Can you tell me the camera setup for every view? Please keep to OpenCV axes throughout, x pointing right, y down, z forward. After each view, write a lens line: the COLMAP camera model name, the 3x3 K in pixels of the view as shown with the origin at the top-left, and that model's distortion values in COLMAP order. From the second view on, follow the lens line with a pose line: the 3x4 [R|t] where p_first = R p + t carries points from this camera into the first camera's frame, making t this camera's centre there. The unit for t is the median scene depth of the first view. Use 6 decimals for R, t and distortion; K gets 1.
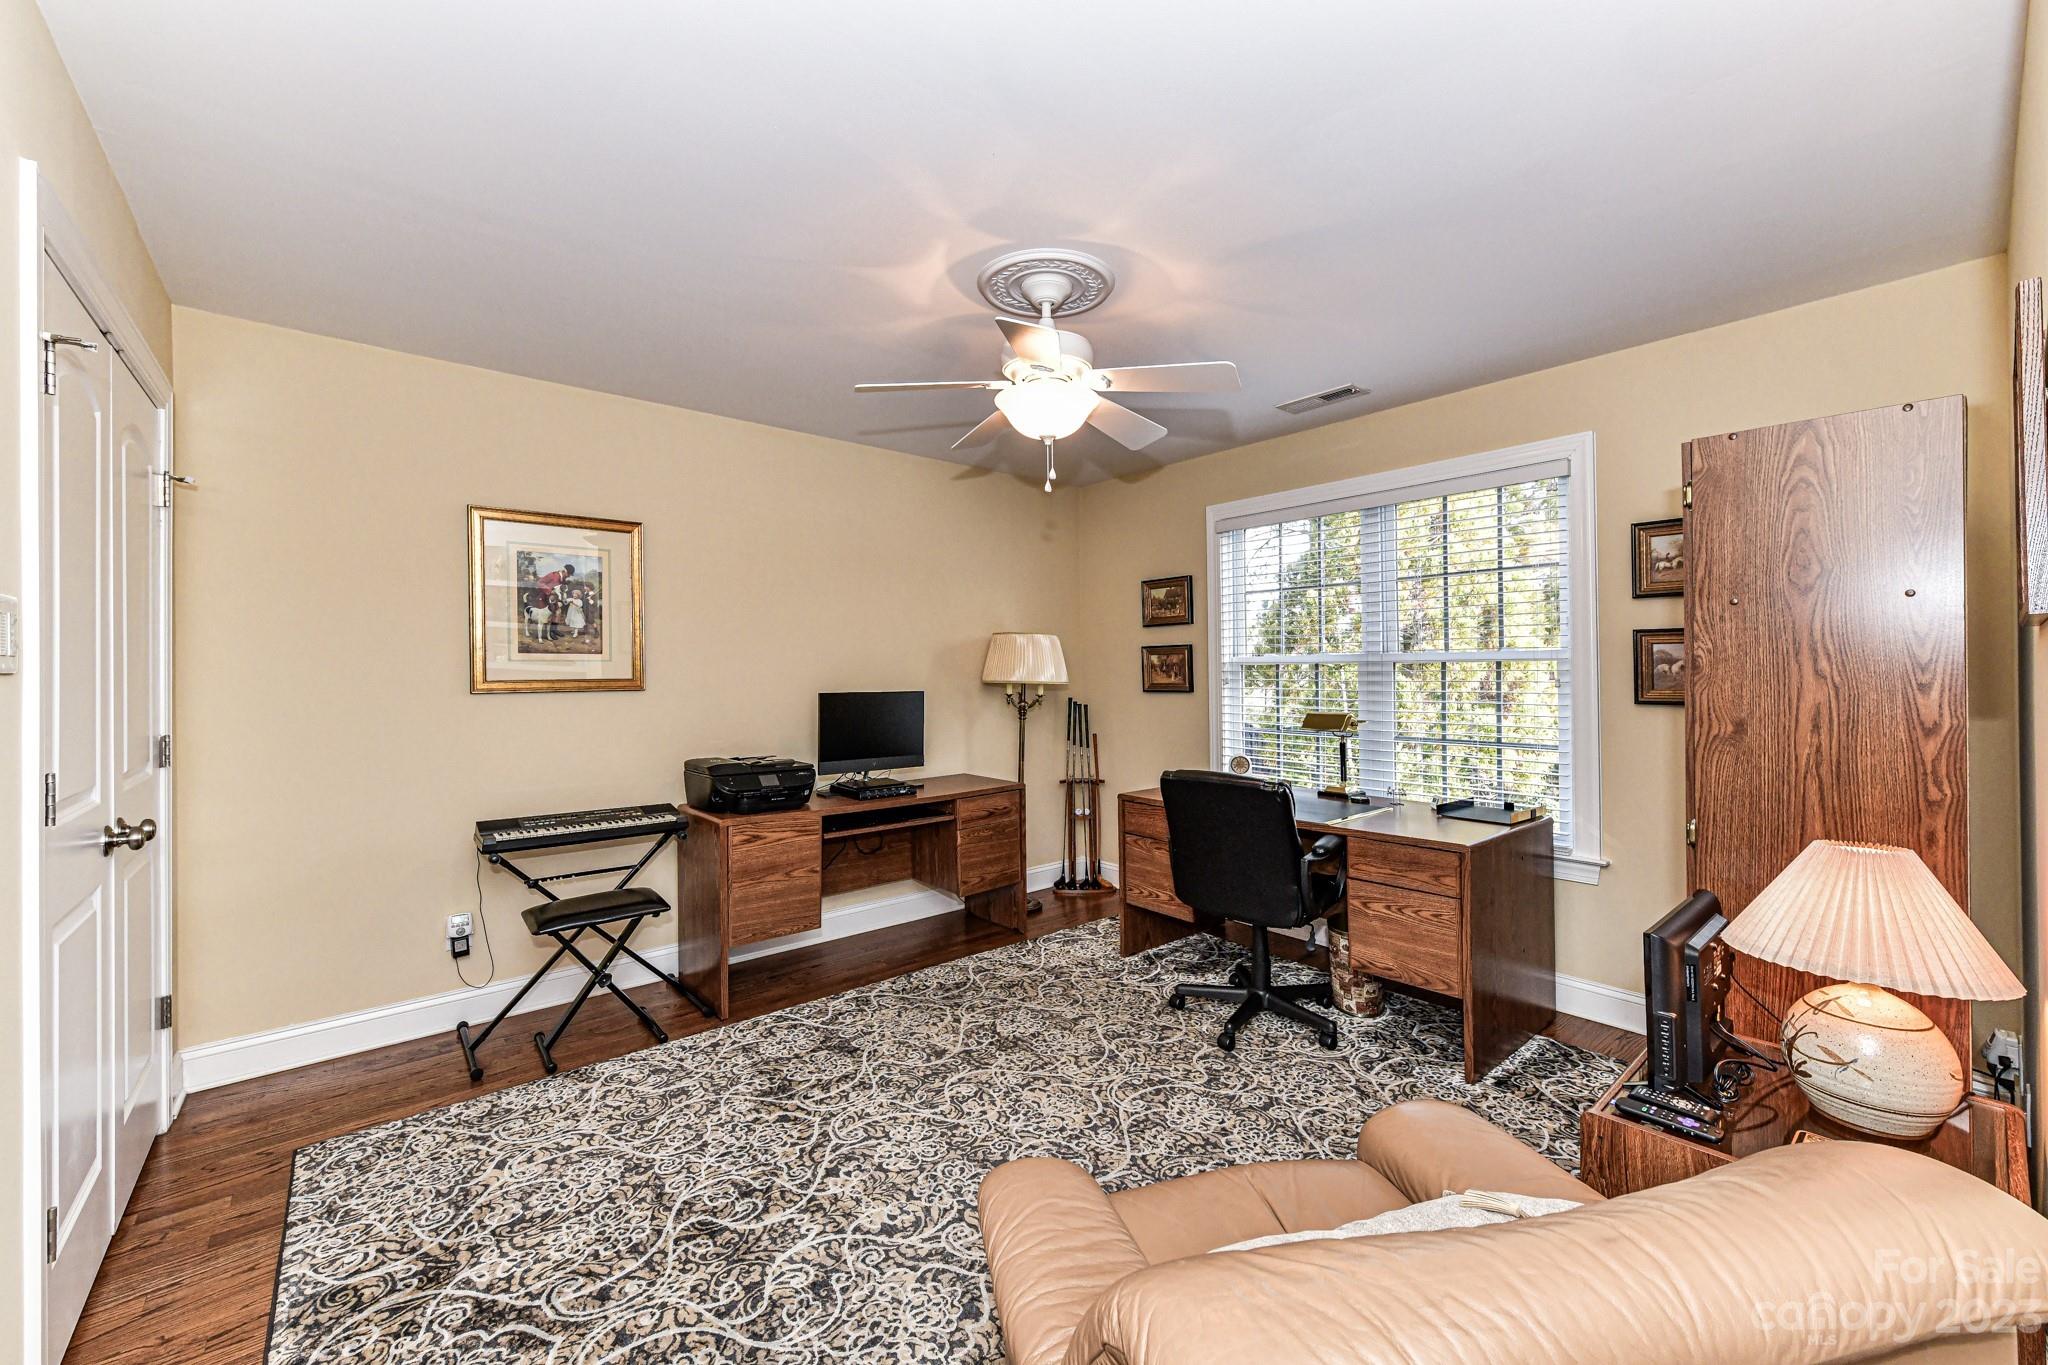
lens RADIAL K [[802.3, 0, 1022.3], [0, 802.3, 675.9], [0, 0, 1]] dist [-0.000222, 0.000029]
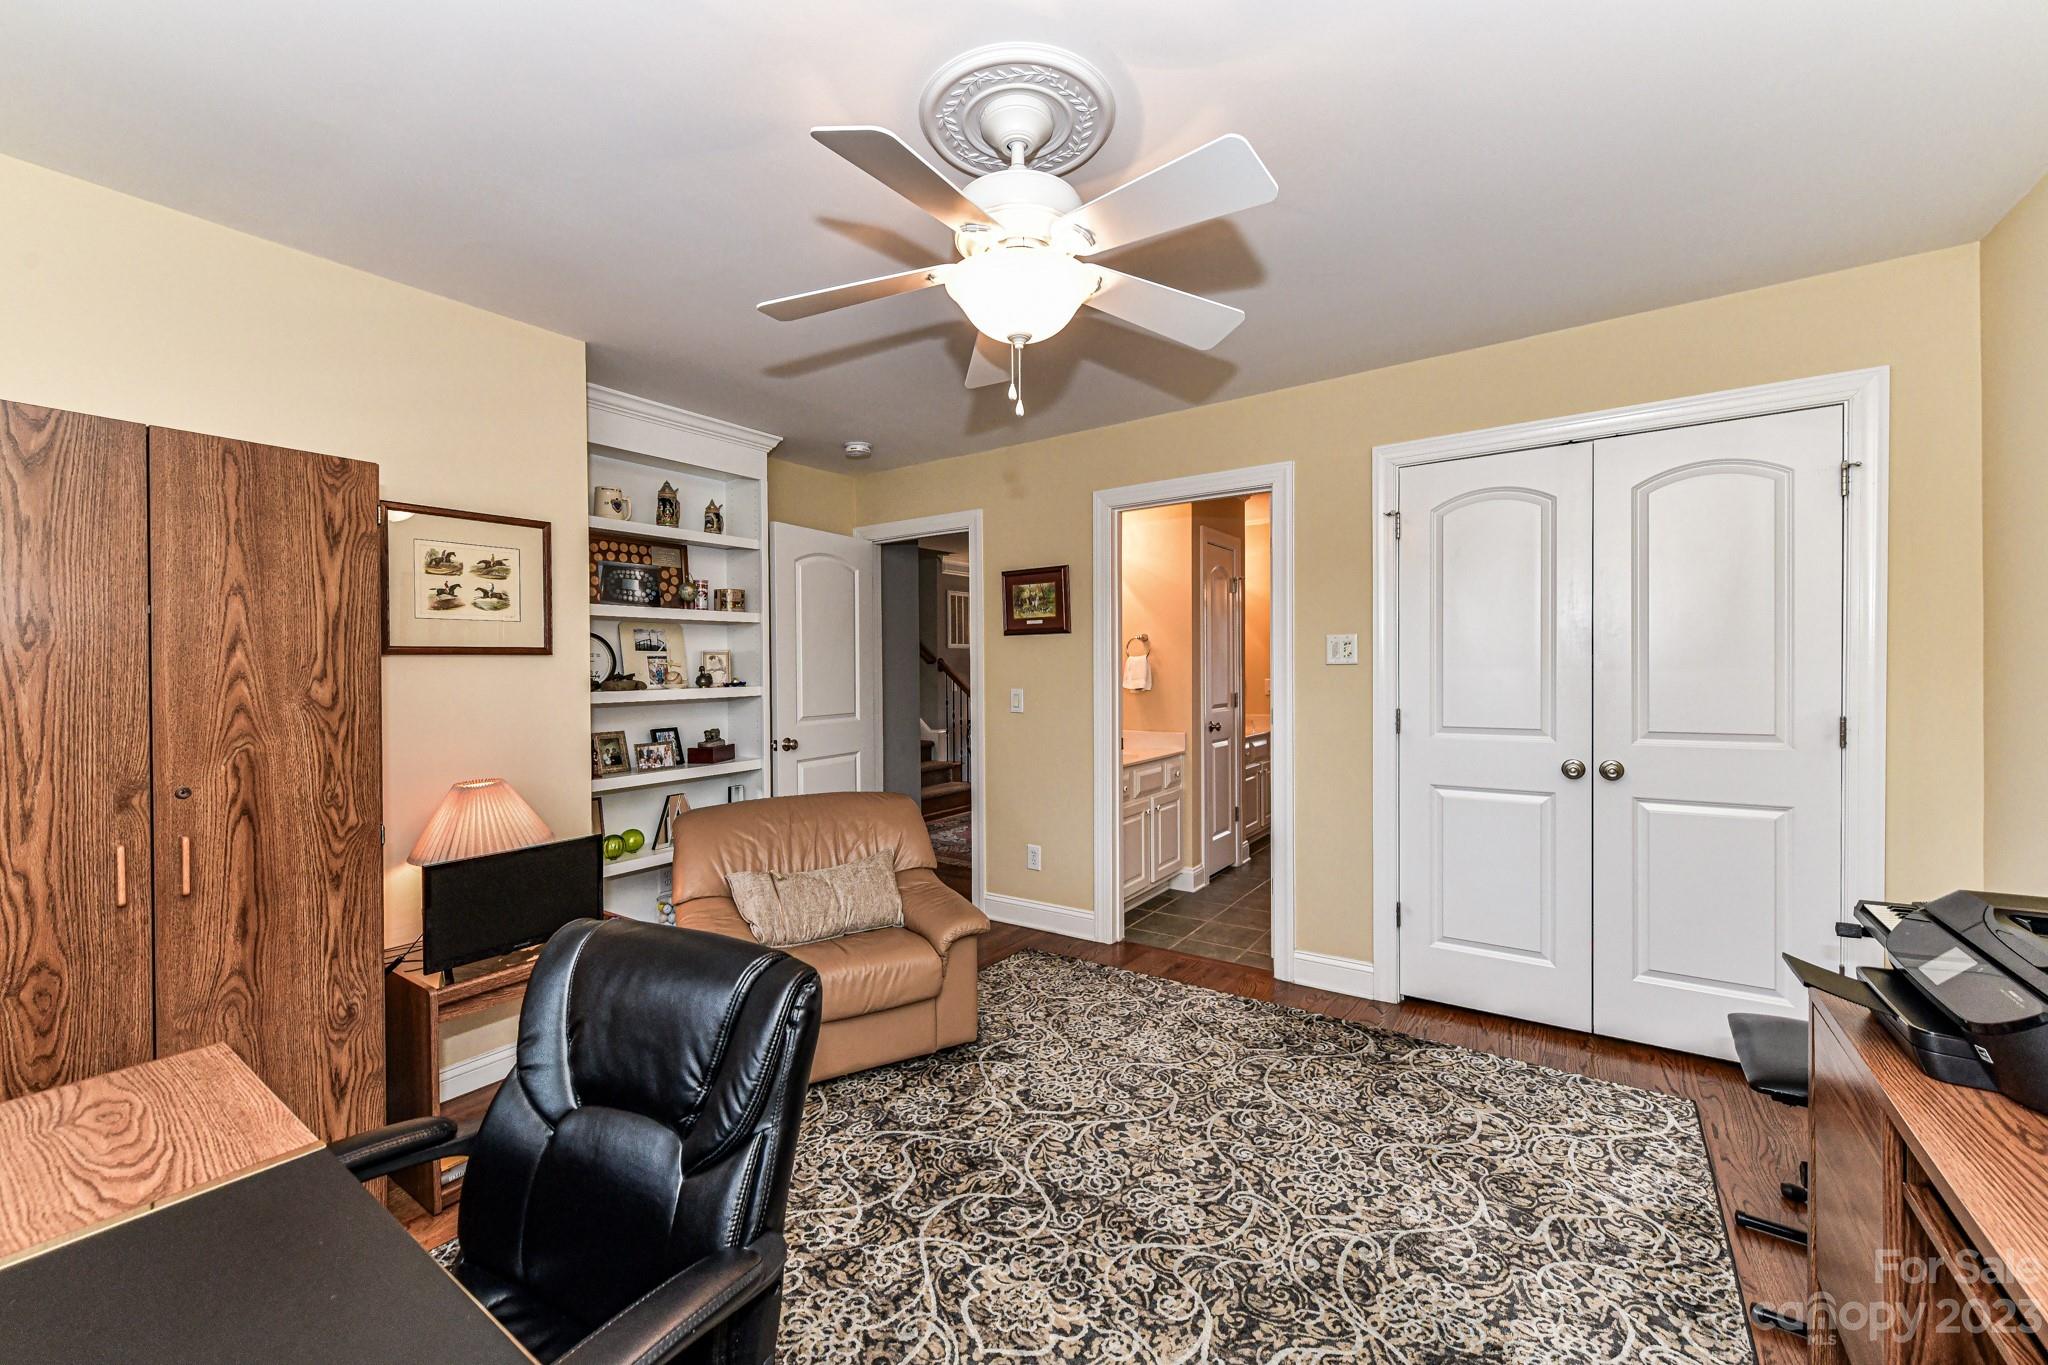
lens RADIAL K [[802.3, 0, 1024.0], [0, 802.3, 673.4], [0, 0, 1]] dist [-0.000222, 0.000029]
pose [[-0.964443, 0.018340, -0.263655, 0.236277], [0.016761, 0.999826, 0.008234, -0.006745], [0.263760, 0.003522, -0.964582, 1.809656]]
